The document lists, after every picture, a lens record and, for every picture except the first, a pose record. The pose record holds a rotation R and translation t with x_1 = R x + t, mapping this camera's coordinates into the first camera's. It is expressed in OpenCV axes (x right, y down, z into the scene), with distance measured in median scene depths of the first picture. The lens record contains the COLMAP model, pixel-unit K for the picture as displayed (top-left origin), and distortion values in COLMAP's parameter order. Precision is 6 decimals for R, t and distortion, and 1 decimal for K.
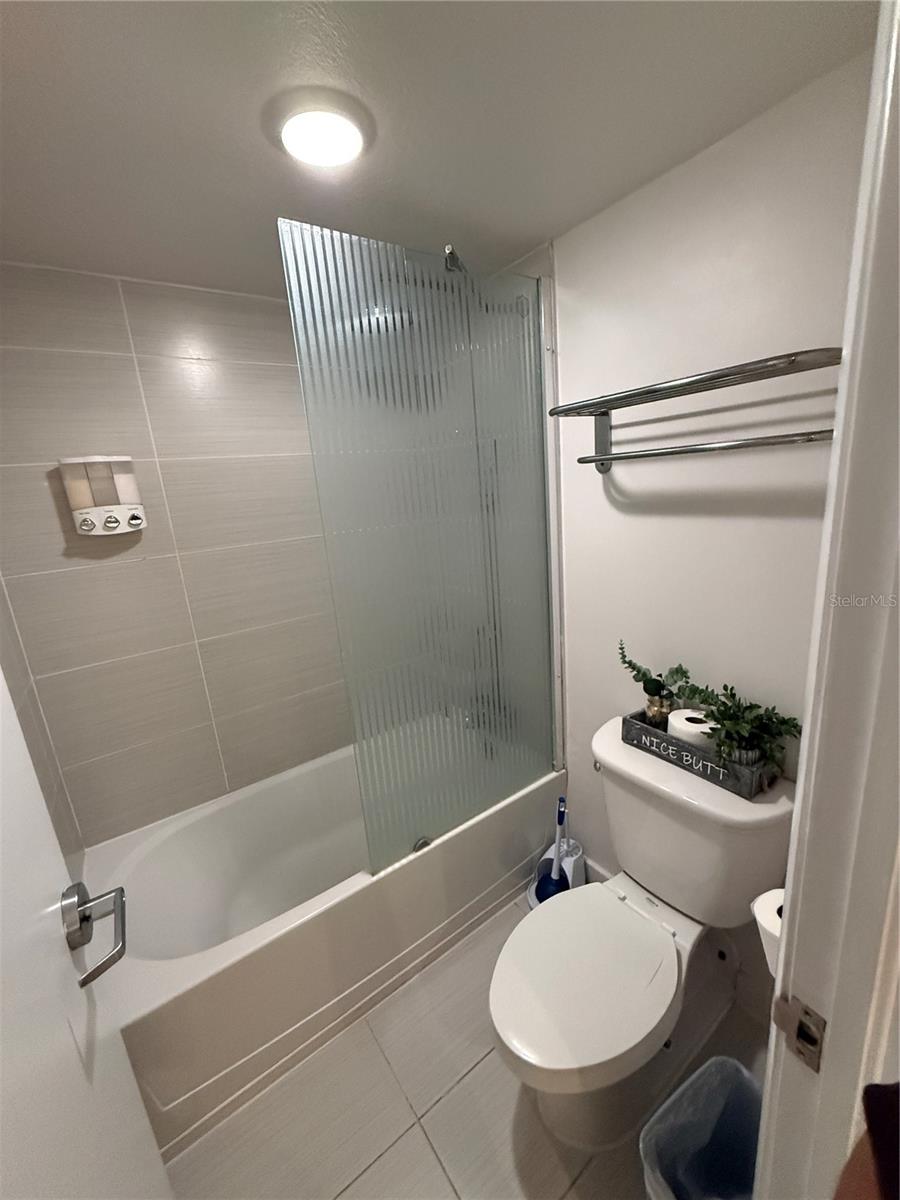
lens RADIAL K [[479.4, 0, 450.0], [0, 479.4, 600.0], [0, 0, 1]] dist [-0.017193, -0.000007]
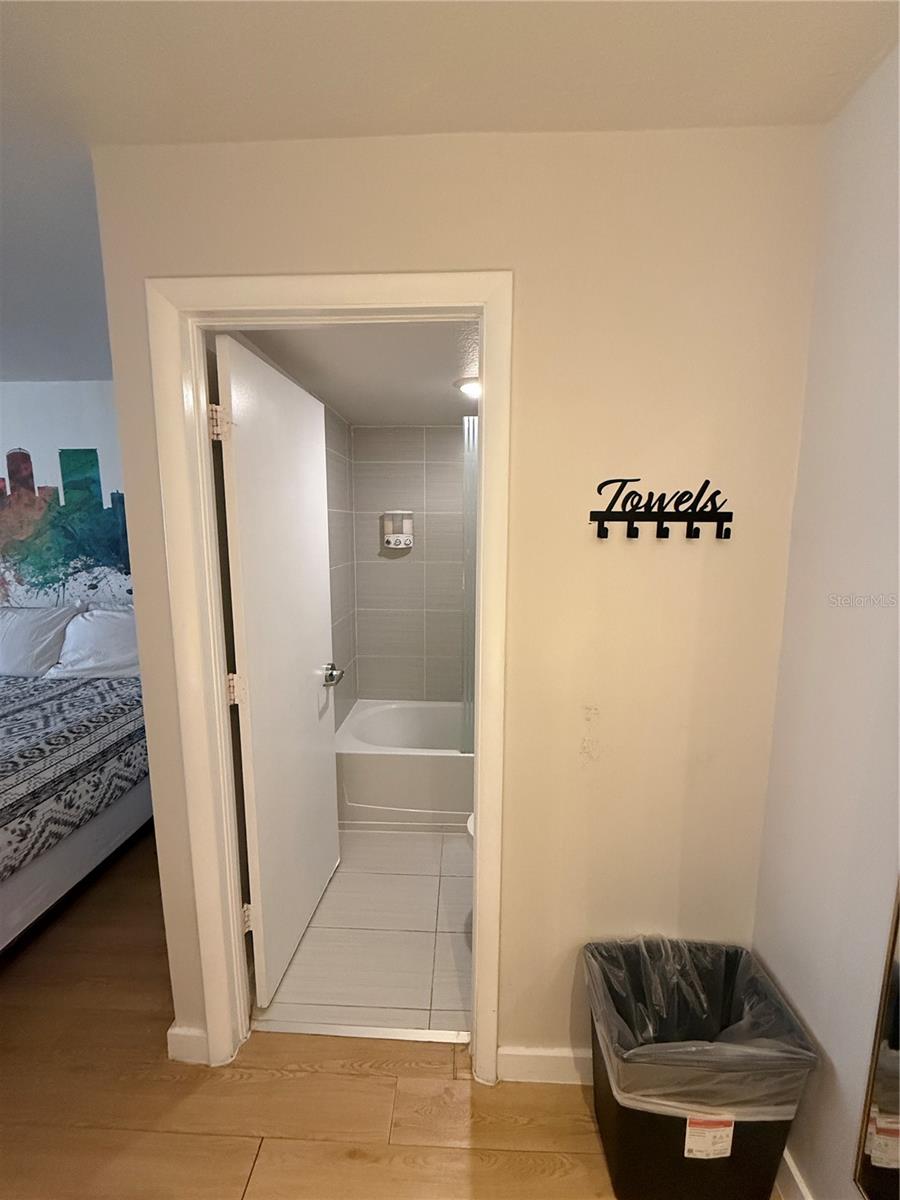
lens RADIAL K [[478.0, 0, 450.0], [0, 478.0, 600.0], [0, 0, 1]] dist [-0.001159, -0.000007]
pose [[0.787740, 0.171305, -0.591709, 0.745358], [-0.214917, 0.976626, -0.003376, 0.040628], [0.577300, 0.129828, 0.806145, -0.516834]]
